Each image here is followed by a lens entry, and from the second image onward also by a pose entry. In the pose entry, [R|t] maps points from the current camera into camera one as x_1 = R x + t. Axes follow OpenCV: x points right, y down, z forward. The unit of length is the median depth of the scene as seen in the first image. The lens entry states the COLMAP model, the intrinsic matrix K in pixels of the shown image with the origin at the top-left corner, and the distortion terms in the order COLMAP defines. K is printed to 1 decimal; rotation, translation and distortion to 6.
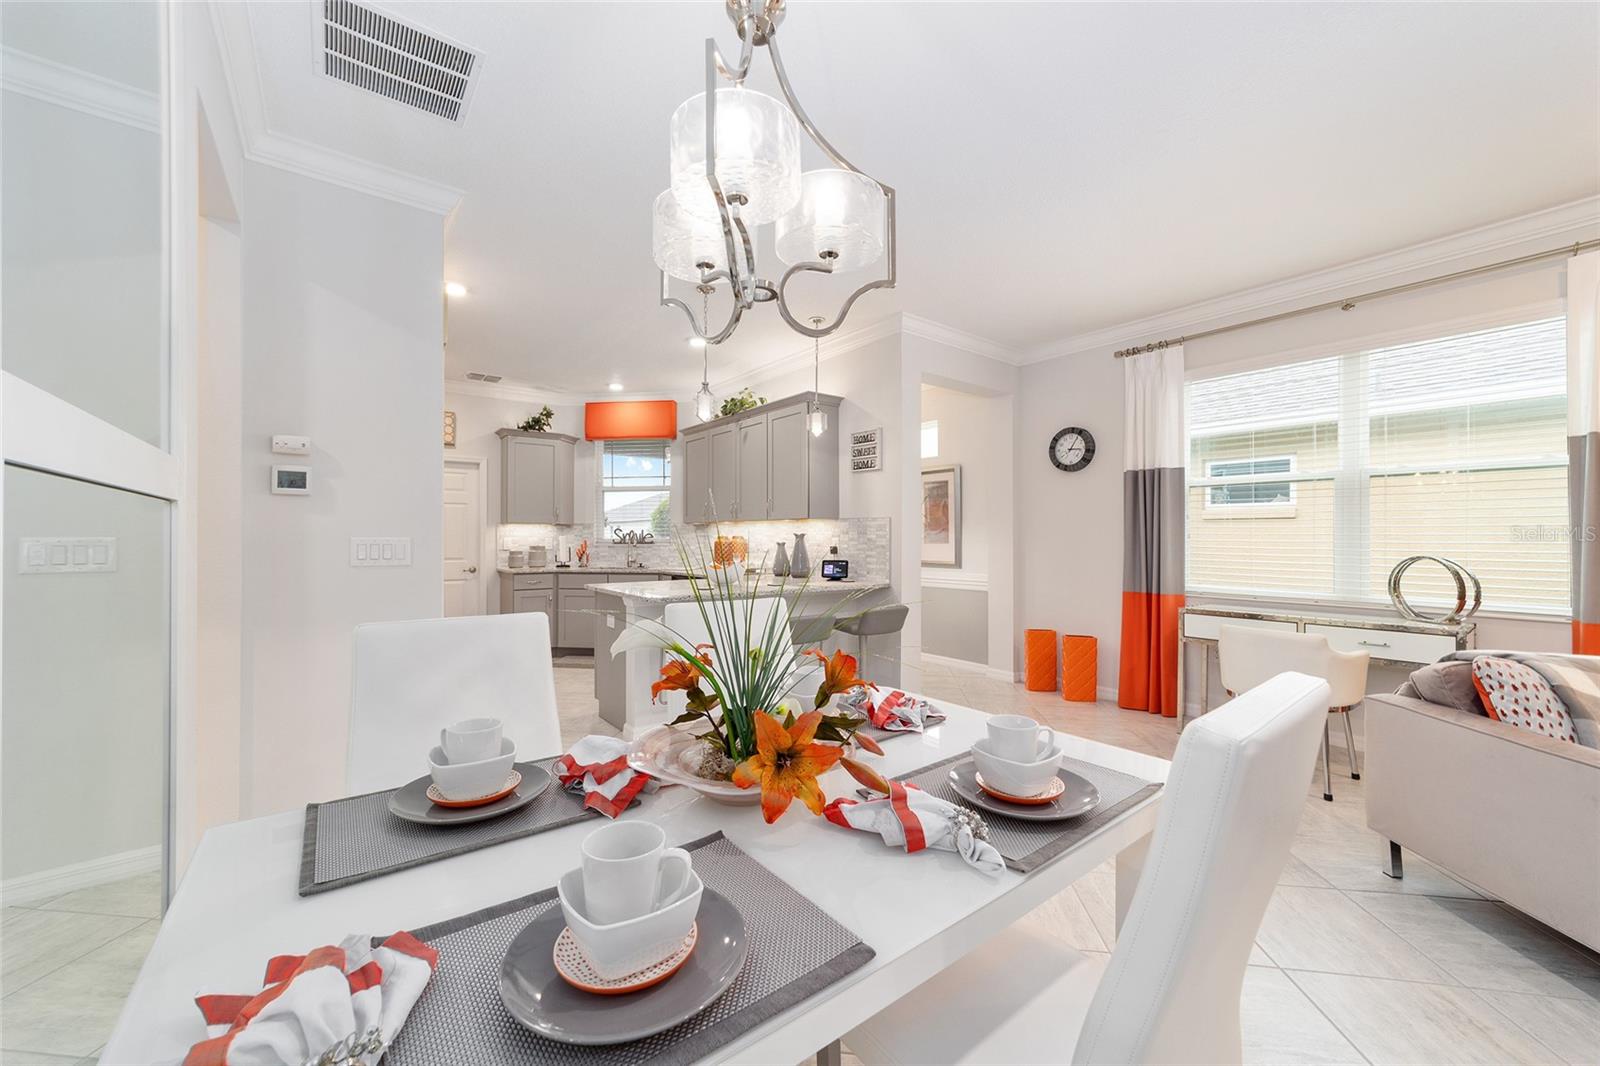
lens RADIAL K [[612.6, 0, 794.4], [0, 612.6, 535.5], [0, 0, 1]] dist [-0.000622, 0.000286]
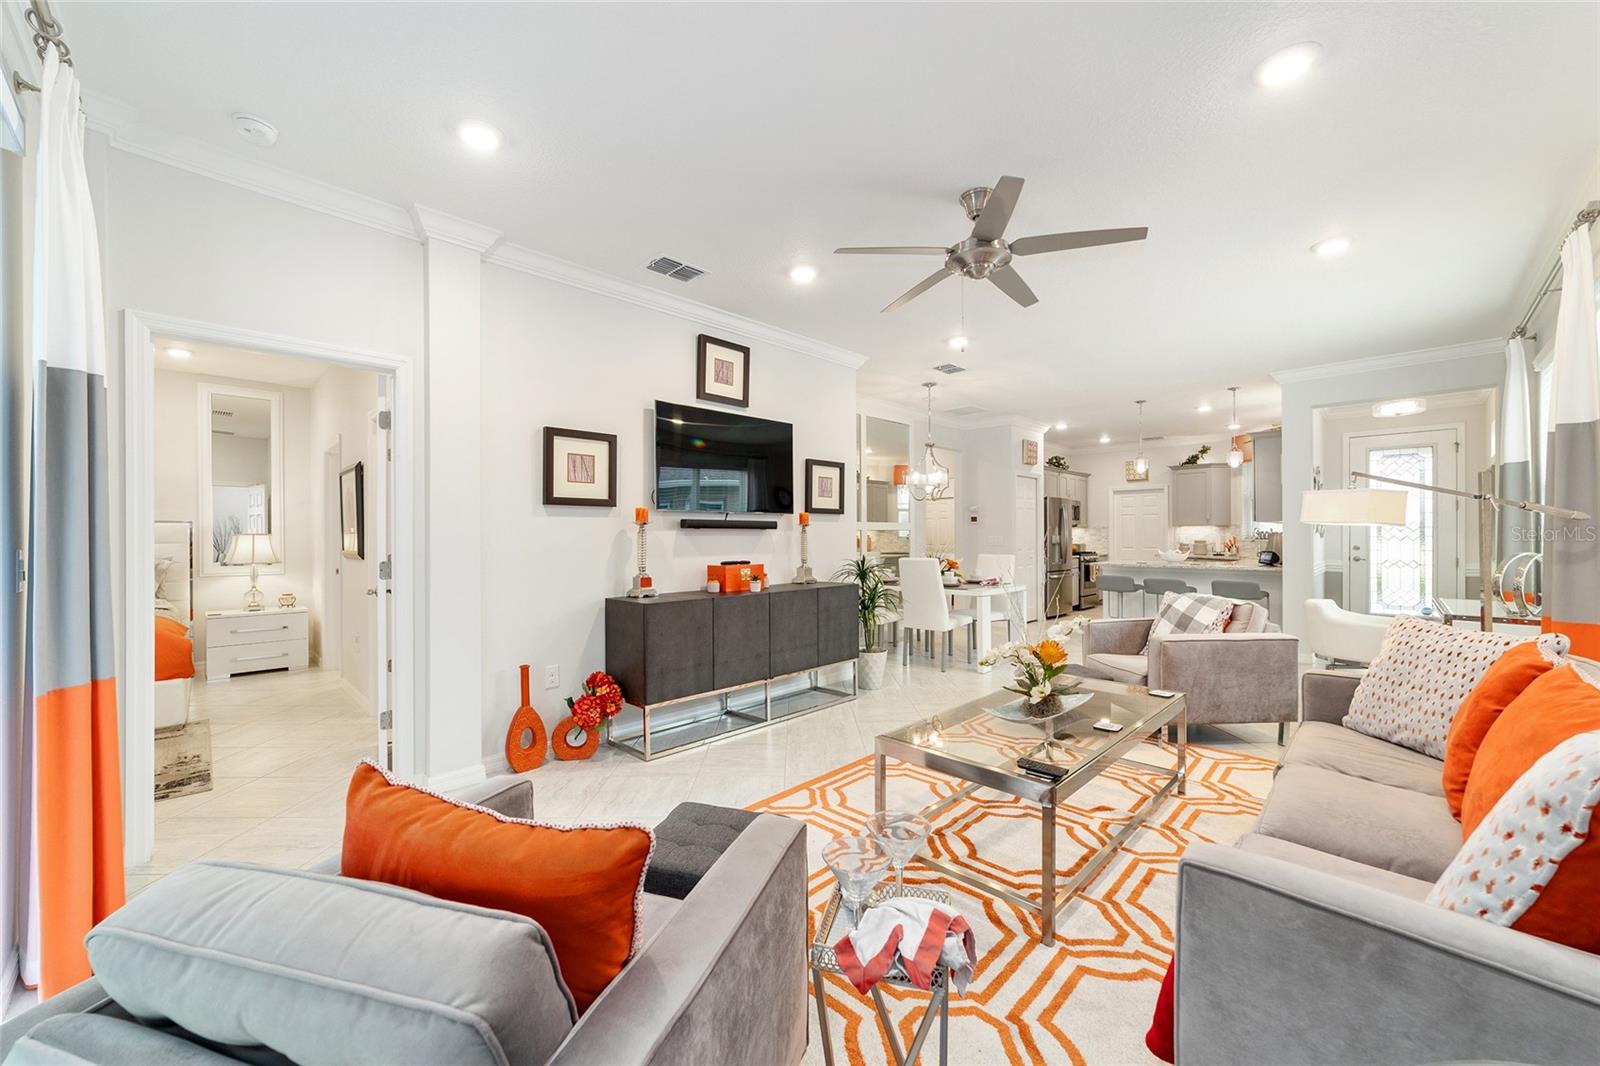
lens RADIAL K [[612.6, 0, 794.4], [0, 612.6, 535.5], [0, 0, 1]] dist [-0.000622, 0.000286]
pose [[0.127926, -0.002644, -0.991780, 0.991797], [0.009291, 0.999956, -0.001467, -0.002061], [0.991740, -0.009027, 0.127945, -0.173746]]
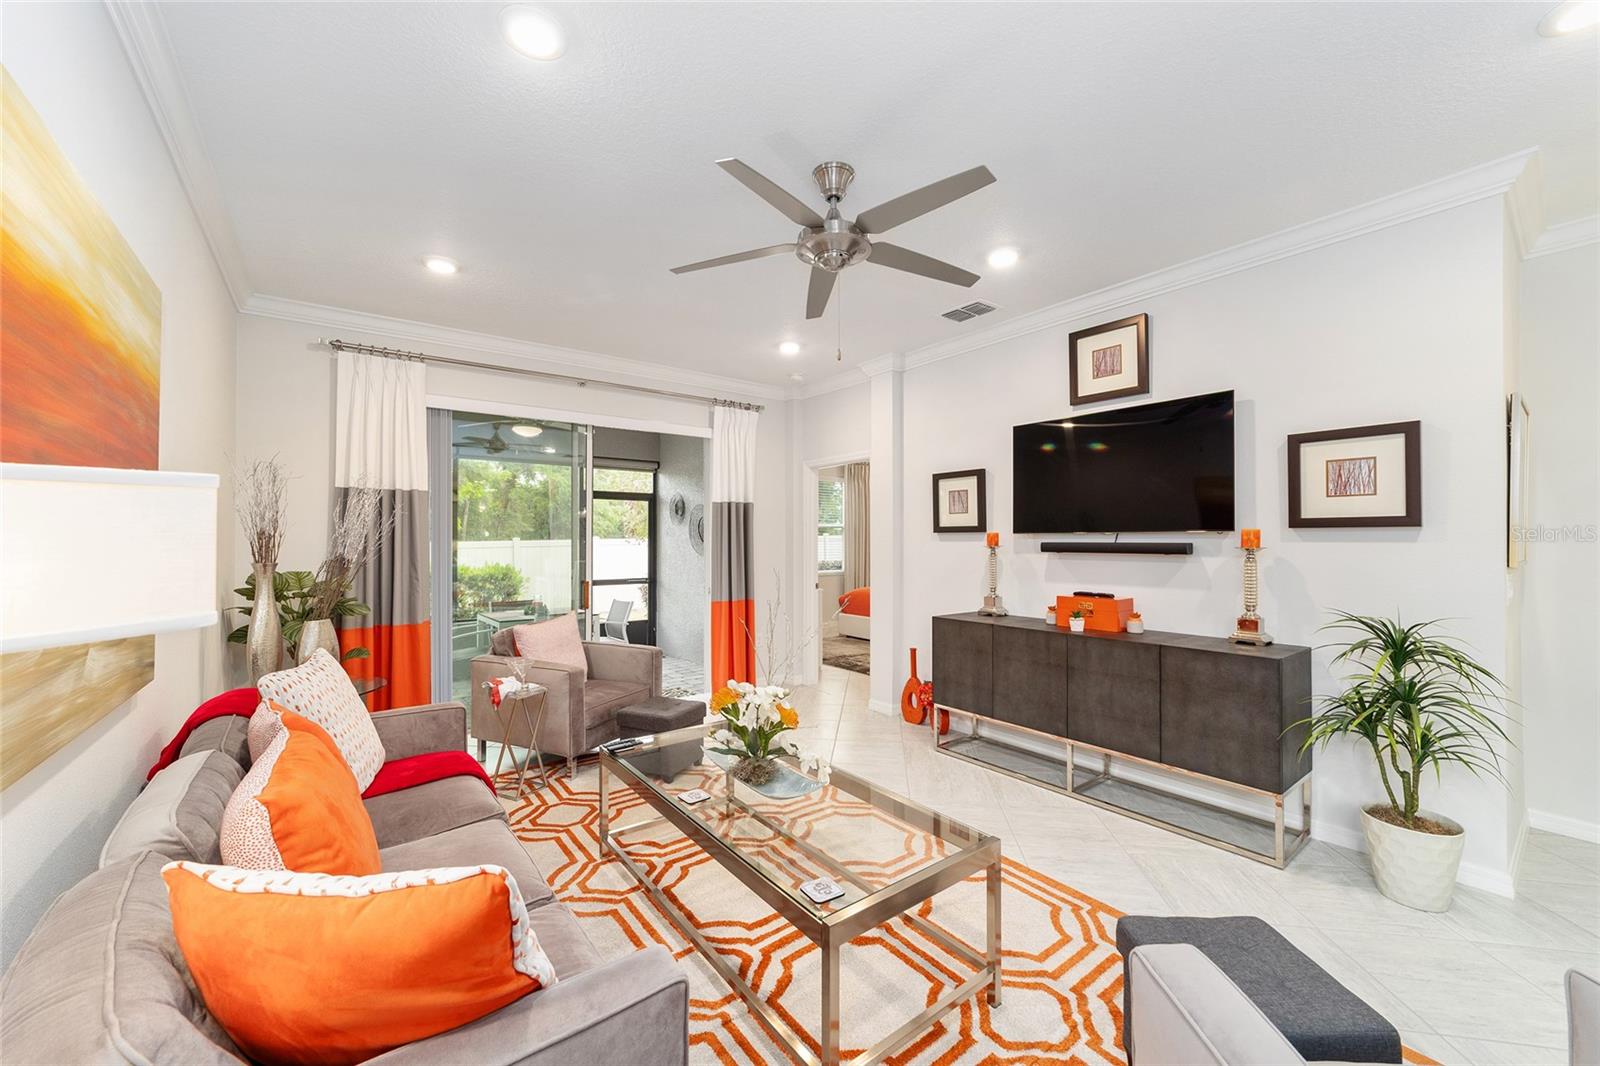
lens RADIAL K [[612.6, 0, 794.4], [0, 612.6, 535.5], [0, 0, 1]] dist [-0.000622, 0.000286]
pose [[-0.999957, 0.000384, 0.009284, 0.568492], [0.000293, 0.999952, -0.009745, -0.022668], [-0.009287, -0.009742, -0.999909, 0.421333]]
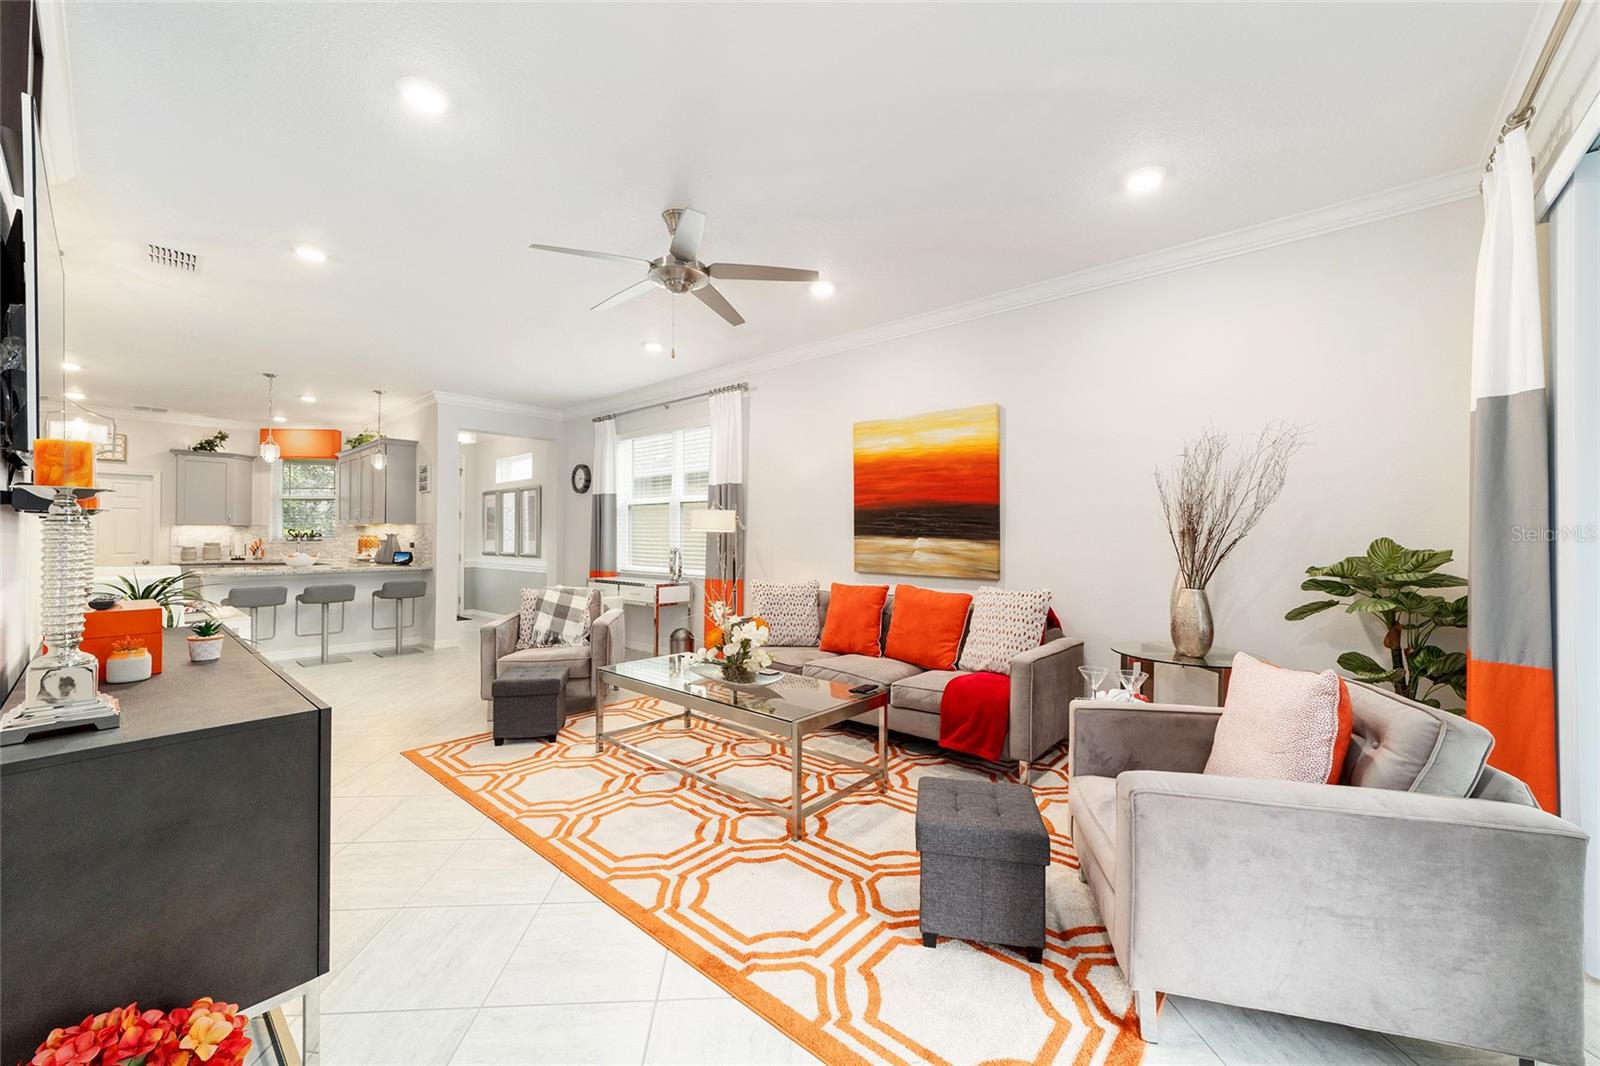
lens RADIAL K [[612.6, 0, 794.4], [0, 612.6, 535.5], [0, 0, 1]] dist [-0.000622, 0.000286]
pose [[0.982829, 0.001856, 0.184512, 0.550442], [-0.002296, 0.999995, 0.002174, -0.003395], [-0.184507, -0.002560, 0.982828, -0.473160]]
